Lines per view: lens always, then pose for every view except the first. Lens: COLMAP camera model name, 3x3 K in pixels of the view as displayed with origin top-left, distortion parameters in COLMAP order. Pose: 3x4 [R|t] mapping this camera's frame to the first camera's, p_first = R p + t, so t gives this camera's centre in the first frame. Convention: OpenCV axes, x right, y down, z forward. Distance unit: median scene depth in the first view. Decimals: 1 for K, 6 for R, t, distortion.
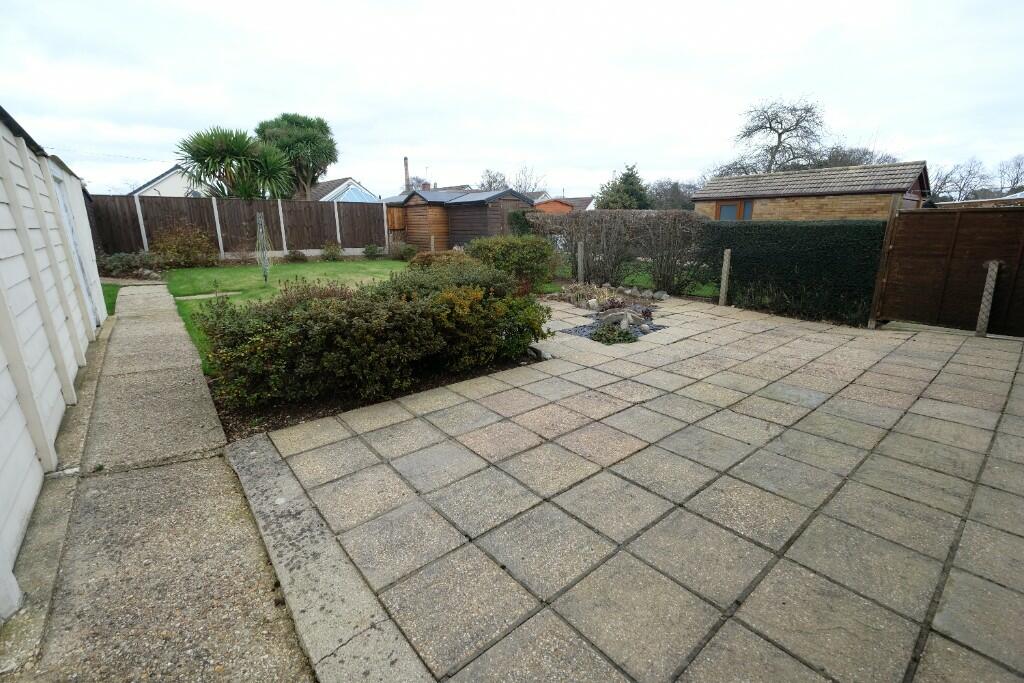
lens RADIAL K [[448.9, 0, 510.9], [0, 448.9, 334.8], [0, 0, 1]] dist [-0.001845, -0.000767]
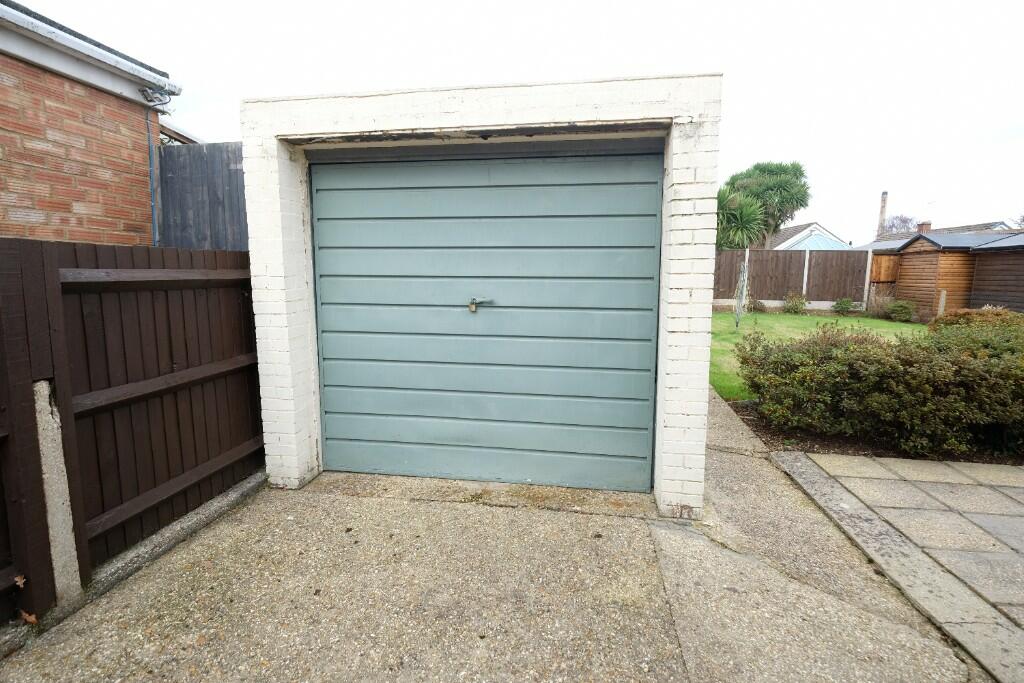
lens RADIAL K [[495.7, 0, 507.7], [0, 495.7, 334.0], [0, 0, 1]] dist [-0.001938, 0.001007]
pose [[0.658412, 0.104466, -0.745372, -0.118042], [-0.193972, 0.980420, -0.033933, 0.096726], [0.727233, 0.166924, 0.665784, -0.361167]]
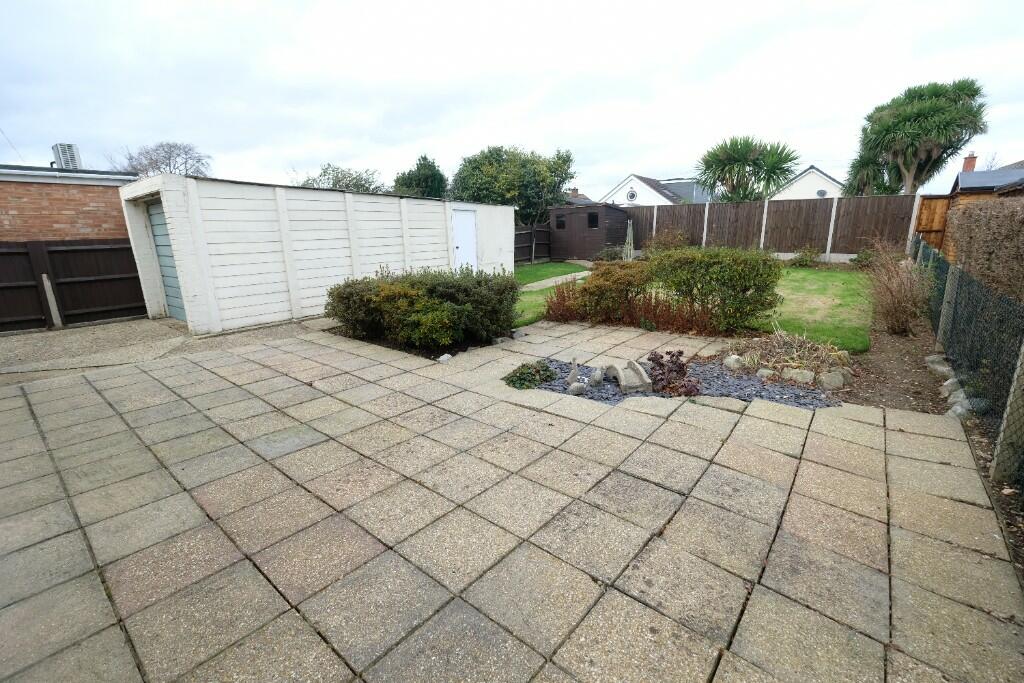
lens RADIAL K [[448.9, 0, 516.0], [0, 448.9, 337.1], [0, 0, 1]] dist [-0.001845, -0.000767]
pose [[0.193420, 0.231421, -0.953432, 1.590792], [-0.216164, 0.957955, 0.188666, -0.345986], [0.957007, 0.169606, 0.235313, 1.244988]]
